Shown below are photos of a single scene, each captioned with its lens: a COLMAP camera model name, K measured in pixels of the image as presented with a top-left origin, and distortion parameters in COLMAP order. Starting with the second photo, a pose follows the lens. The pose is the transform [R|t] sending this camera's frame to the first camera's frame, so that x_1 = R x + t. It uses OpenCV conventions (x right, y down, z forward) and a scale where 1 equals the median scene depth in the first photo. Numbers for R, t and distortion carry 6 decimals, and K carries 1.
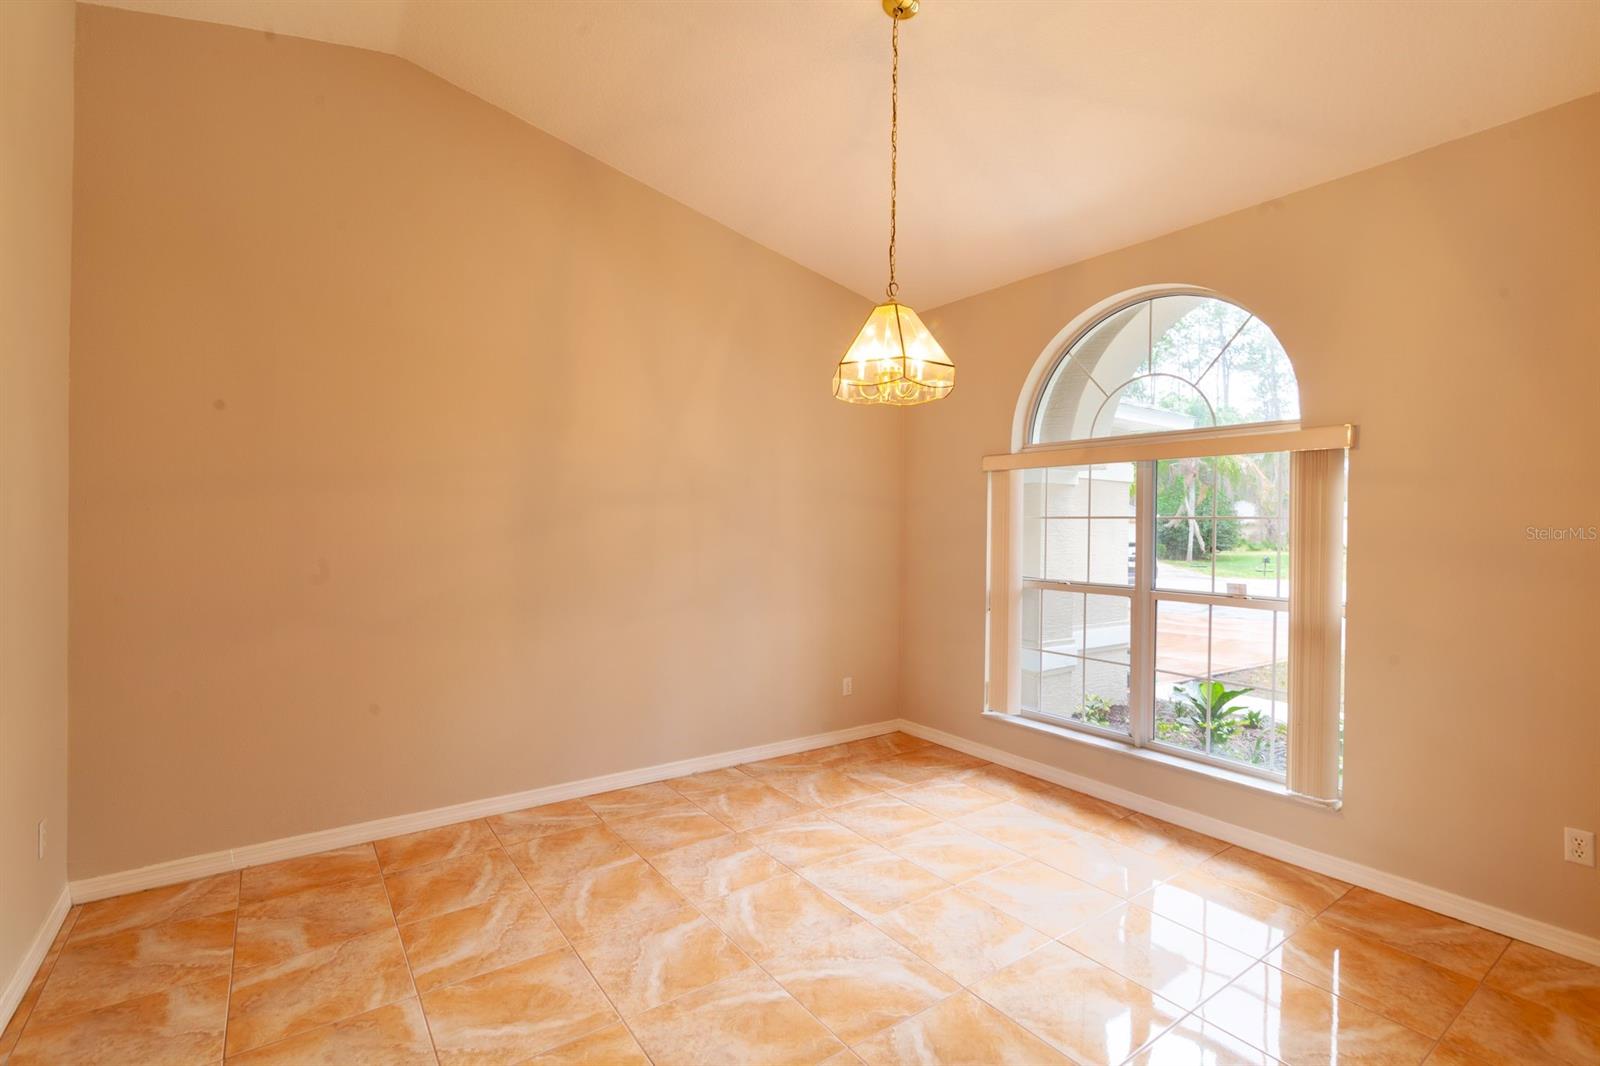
lens RADIAL K [[729.4, 0, 802.7], [0, 729.4, 535.8], [0, 0, 1]] dist [-0.001767, 0.000564]
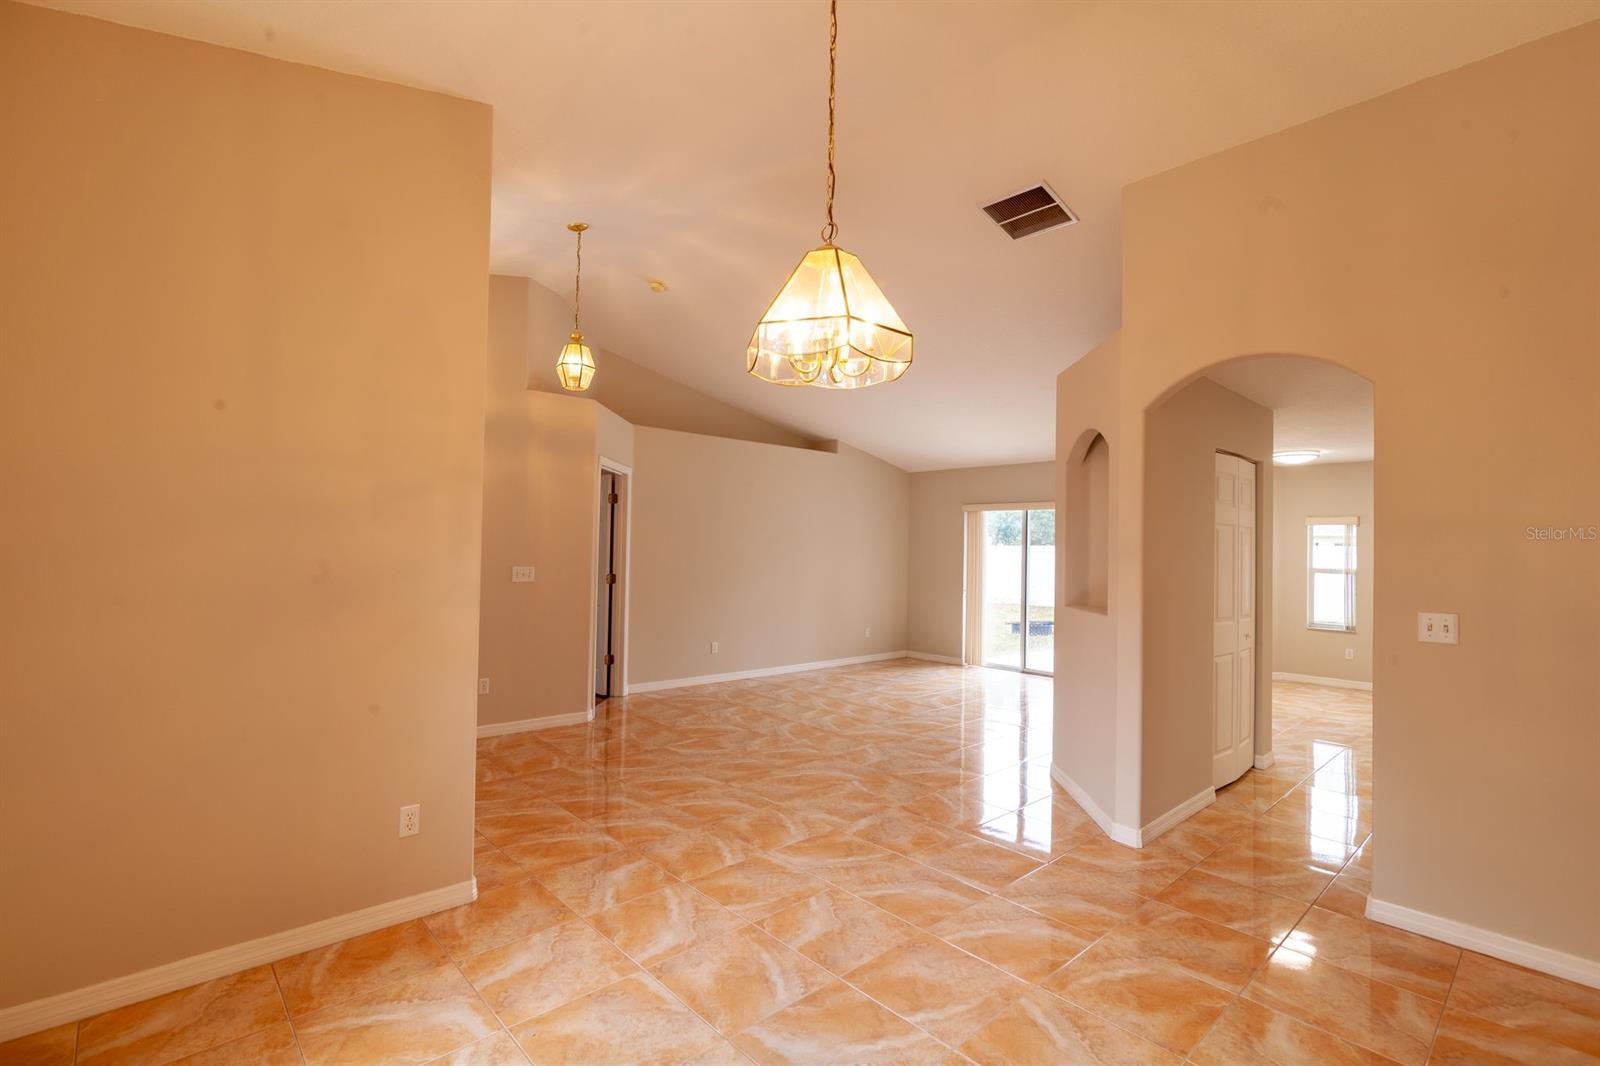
lens RADIAL K [[729.4, 0, 801.3], [0, 729.4, 535.1], [0, 0, 1]] dist [-0.001767, 0.000564]
pose [[-0.992260, -0.032242, -0.119922, 0.245222], [-0.031739, 0.999478, -0.006102, -0.023300], [0.120056, -0.002249, -0.992765, 1.831066]]
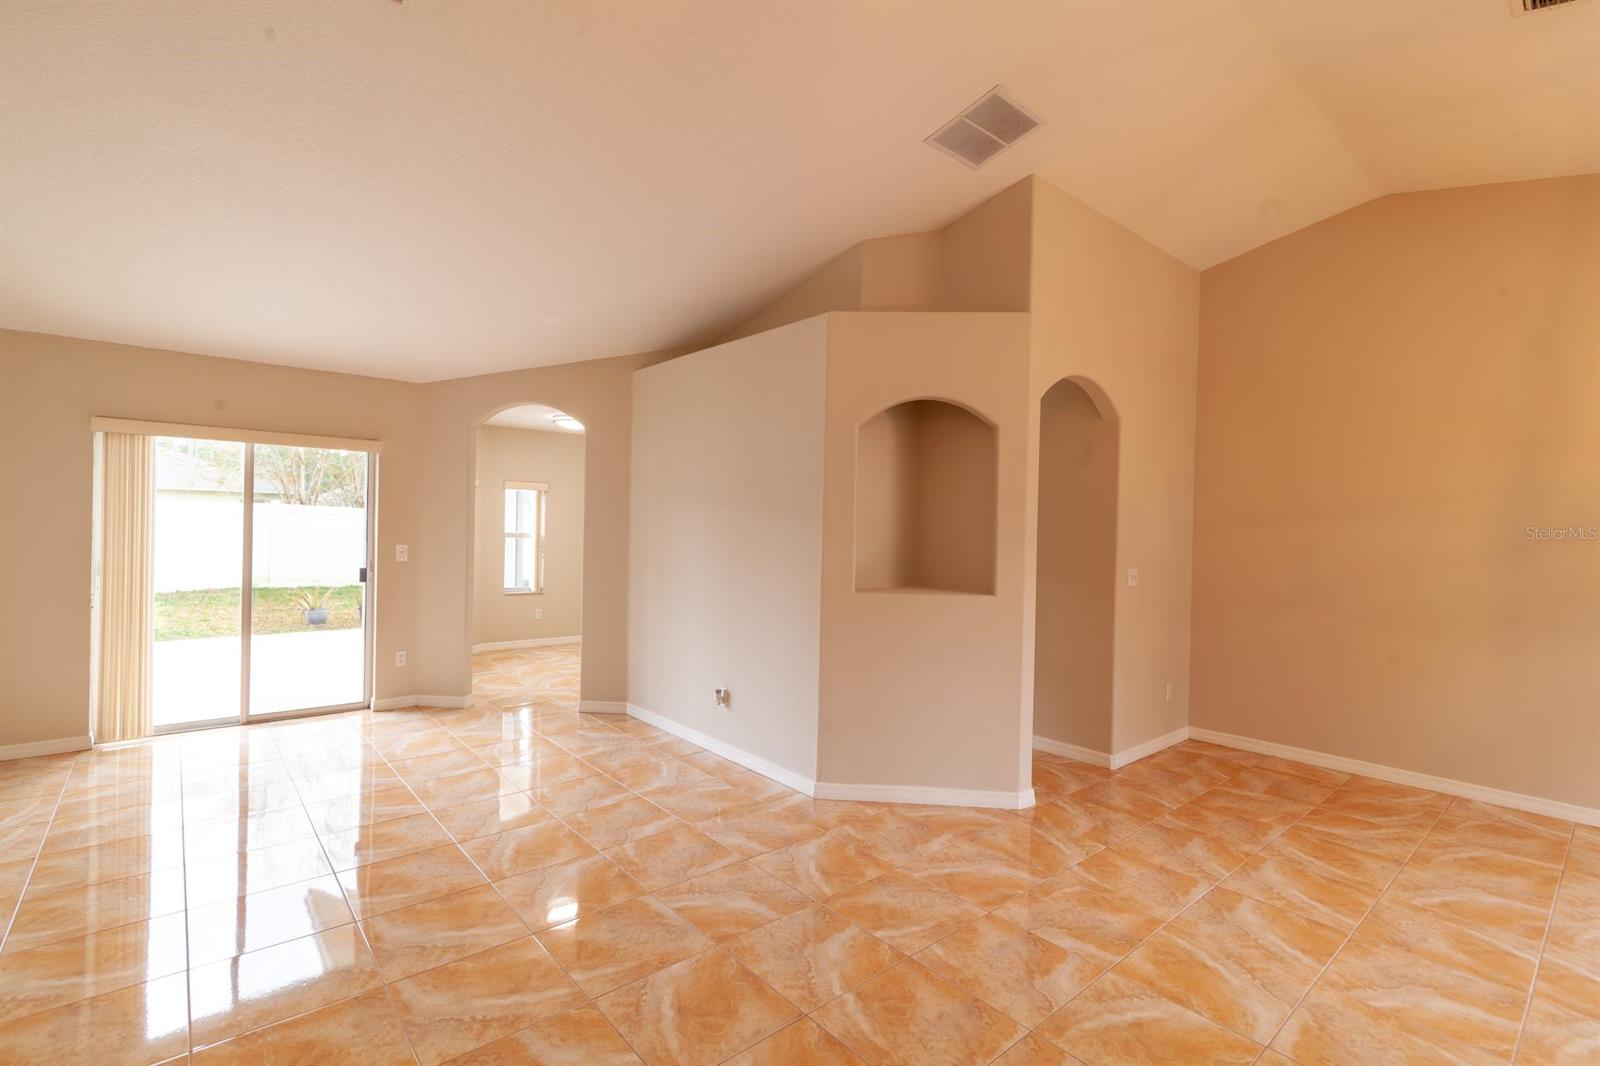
lens RADIAL K [[729.4, 0, 797.5], [0, 729.4, 535.8], [0, 0, 1]] dist [-0.001767, 0.000564]
pose [[0.083478, 0.003245, -0.996504, 0.935183], [-0.032692, 0.999465, 0.000516, 0.003219], [0.995973, 0.032535, 0.083539, -0.241578]]
